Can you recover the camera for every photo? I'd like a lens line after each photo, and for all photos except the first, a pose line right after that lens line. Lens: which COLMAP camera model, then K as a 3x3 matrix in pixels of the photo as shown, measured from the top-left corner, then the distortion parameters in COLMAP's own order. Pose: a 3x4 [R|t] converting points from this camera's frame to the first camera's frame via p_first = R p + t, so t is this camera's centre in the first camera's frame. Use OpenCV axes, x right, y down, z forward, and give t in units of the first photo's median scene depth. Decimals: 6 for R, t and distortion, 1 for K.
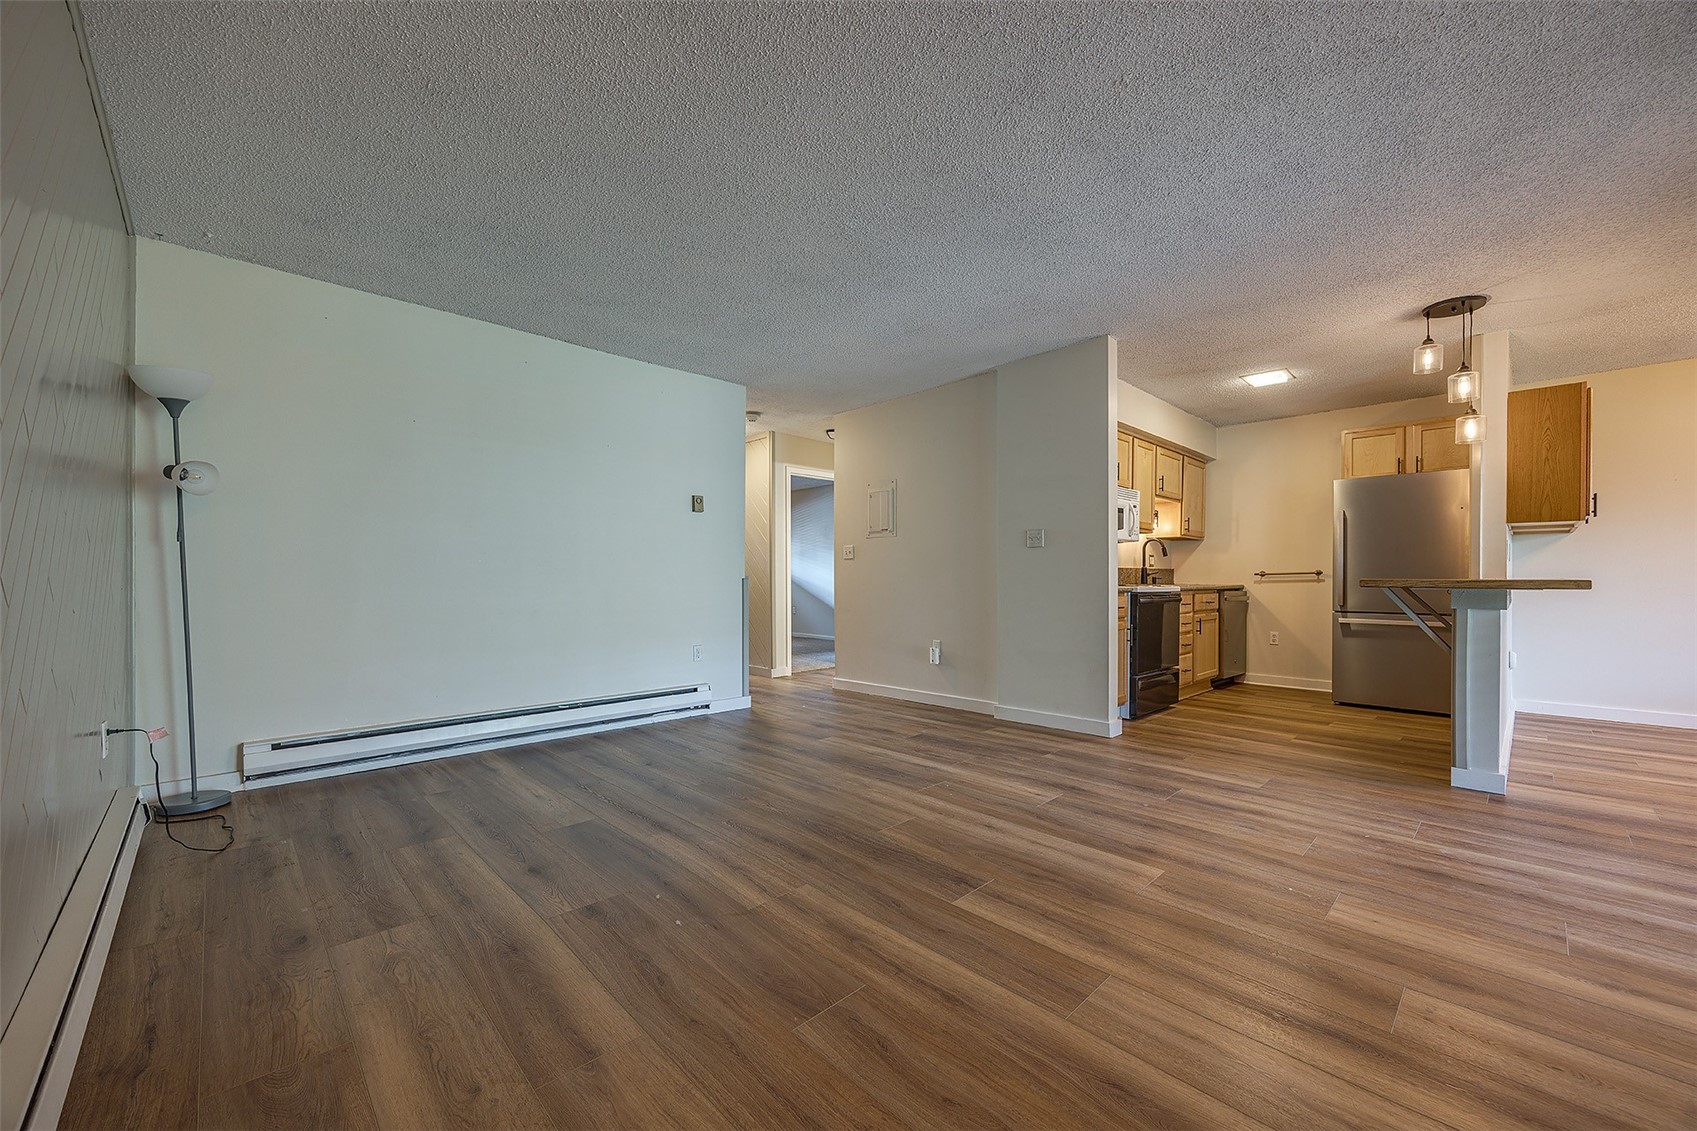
lens RADIAL K [[652.0, 0, 856.2], [0, 652.0, 586.1], [0, 0, 1]] dist [0.004883, -0.000887]
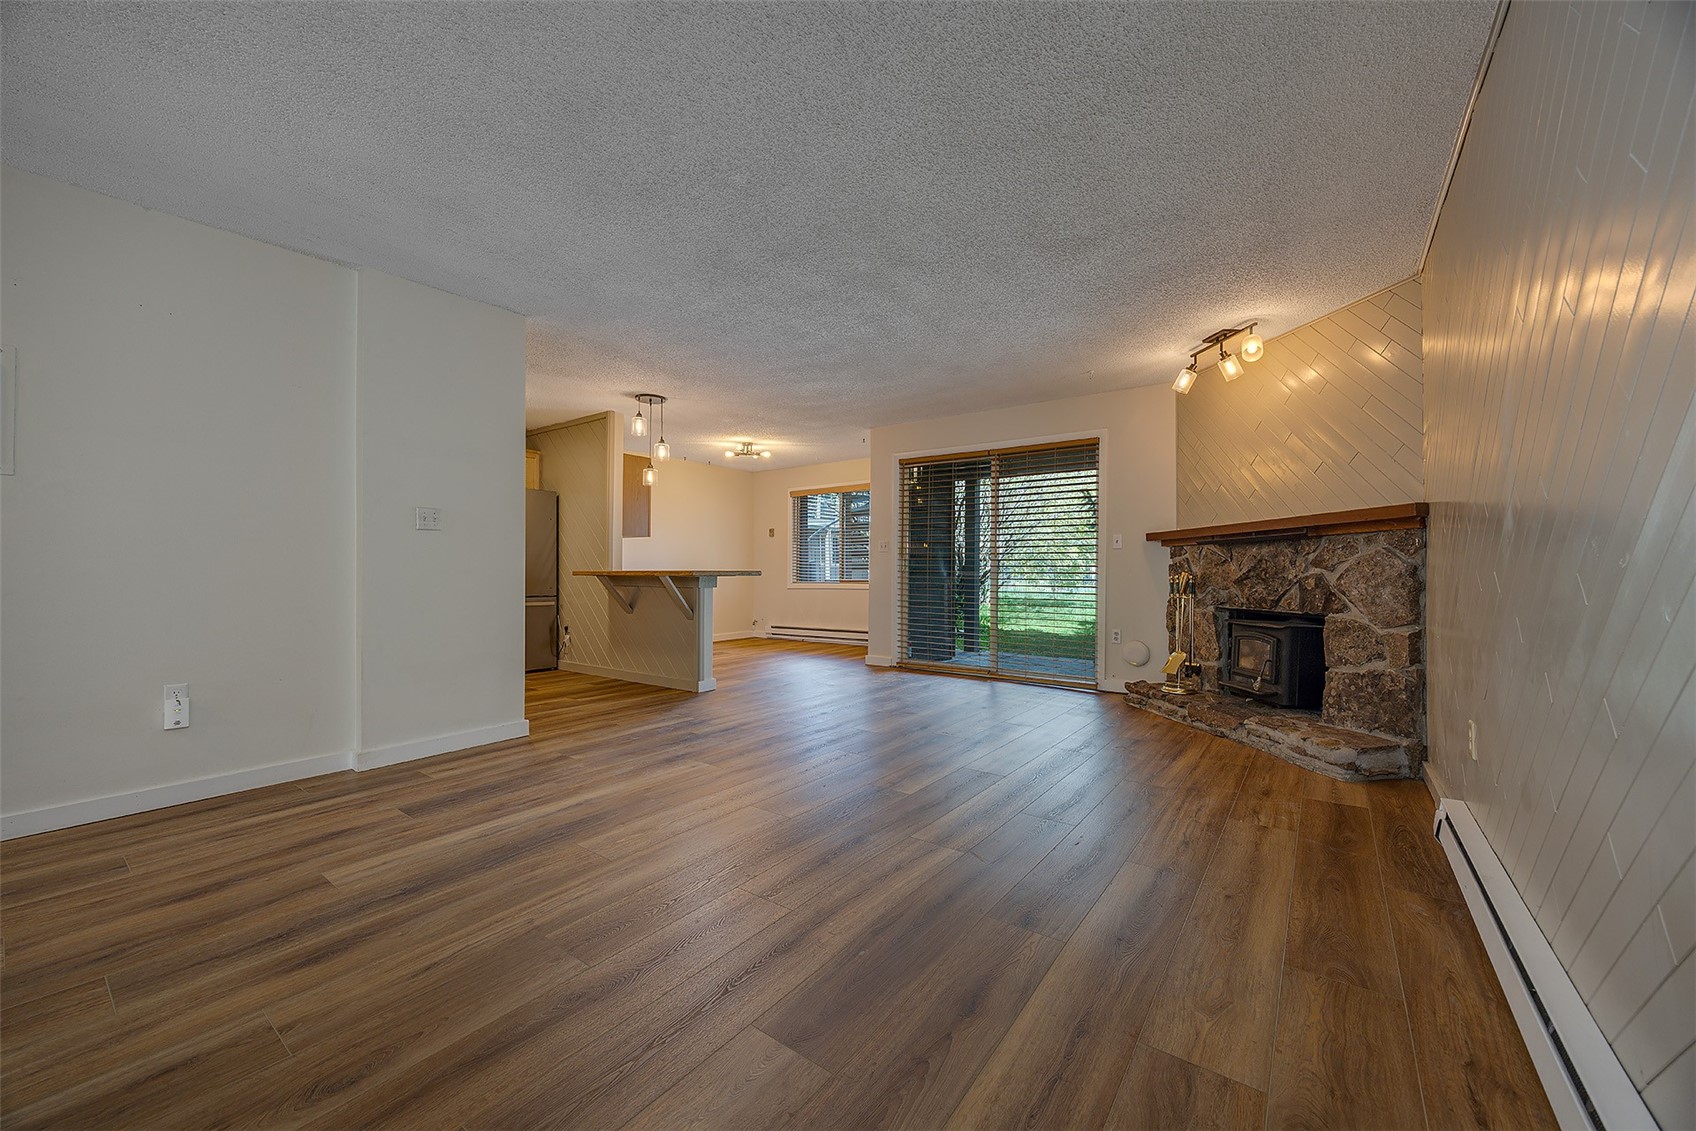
lens RADIAL K [[651.6, 0, 844.8], [0, 651.6, 566.5], [0, 0, 1]] dist [0.004883, -0.000887]
pose [[-0.155099, 0.004667, 0.987888, -0.612963], [0.008334, 0.999959, -0.003416, -0.008818], [-0.987864, 0.007703, -0.155132, 0.661870]]
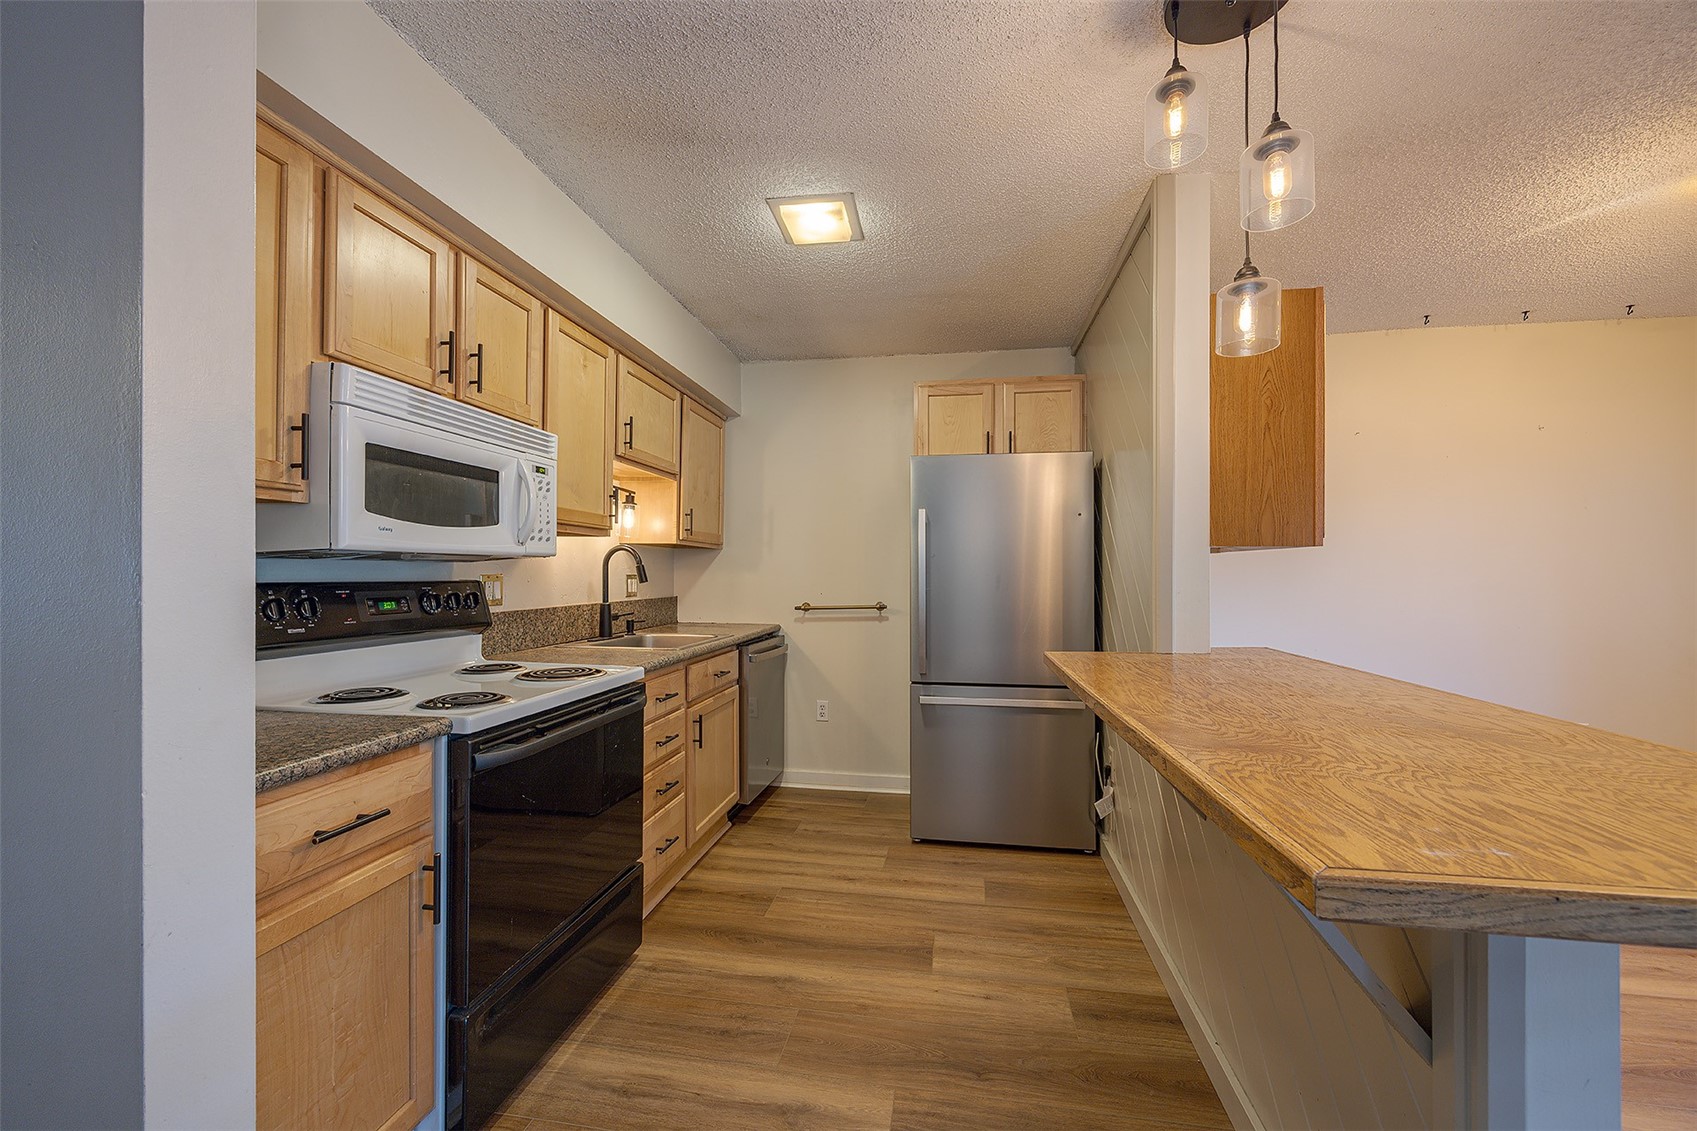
lens RADIAL K [[652.0, 0, 847.8], [0, 652.0, 567.6], [0, 0, 1]] dist [0.004883, -0.000887]
pose [[0.807623, 0.004976, 0.589678, 0.423820], [0.005201, 0.999865, -0.015561, -0.066847], [-0.589676, 0.015634, 0.807489, 0.698173]]
